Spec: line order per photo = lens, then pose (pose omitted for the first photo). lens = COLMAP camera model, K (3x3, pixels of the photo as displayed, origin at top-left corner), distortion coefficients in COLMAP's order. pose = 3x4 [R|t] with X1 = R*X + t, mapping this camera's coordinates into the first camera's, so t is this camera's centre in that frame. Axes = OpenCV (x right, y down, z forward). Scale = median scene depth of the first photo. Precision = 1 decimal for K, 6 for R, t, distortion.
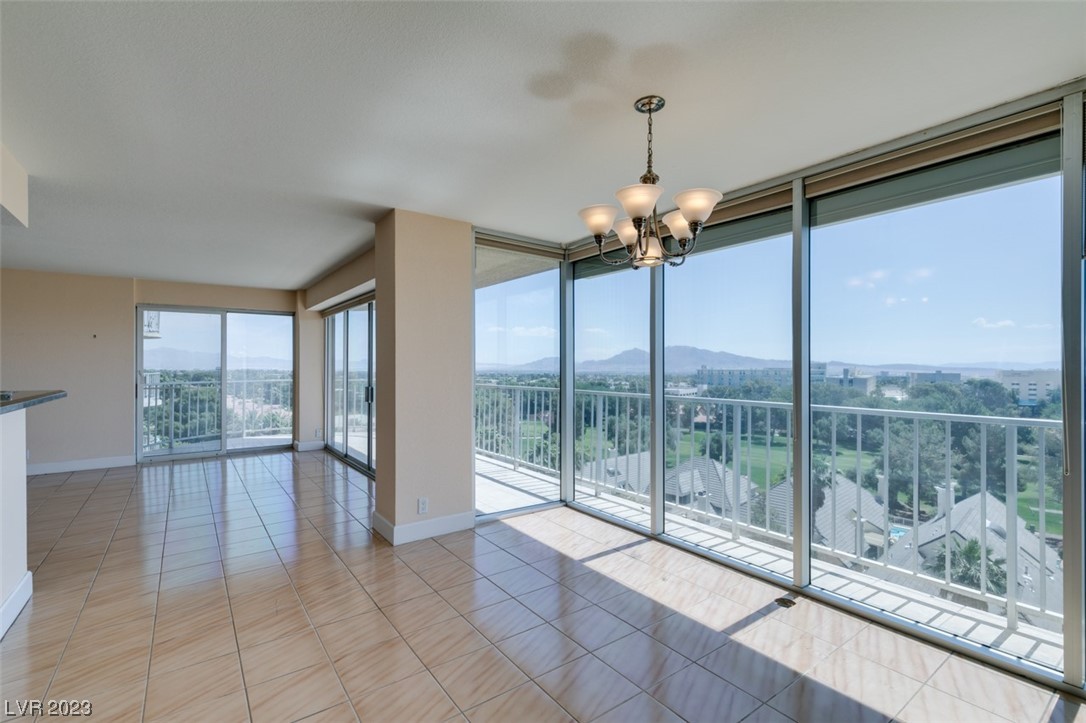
lens RADIAL K [[488.9, 0, 540.0], [0, 488.9, 364.2], [0, 0, 1]] dist [0.008905, -0.002233]
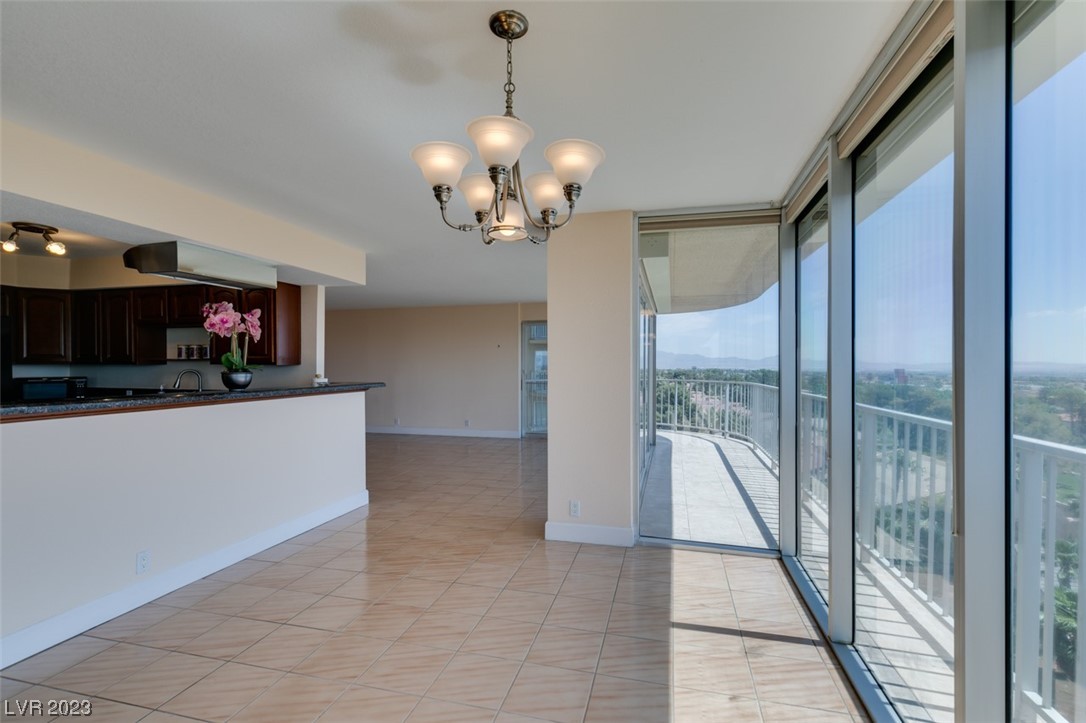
lens RADIAL K [[488.9, 0, 540.1], [0, 488.9, 361.2], [0, 0, 1]] dist [0.008905, -0.002233]
pose [[0.629128, -0.008297, -0.777258, 0.515632], [0.002879, 0.999961, -0.008344, 0.000120], [0.777297, 0.003011, 0.629127, 0.339765]]
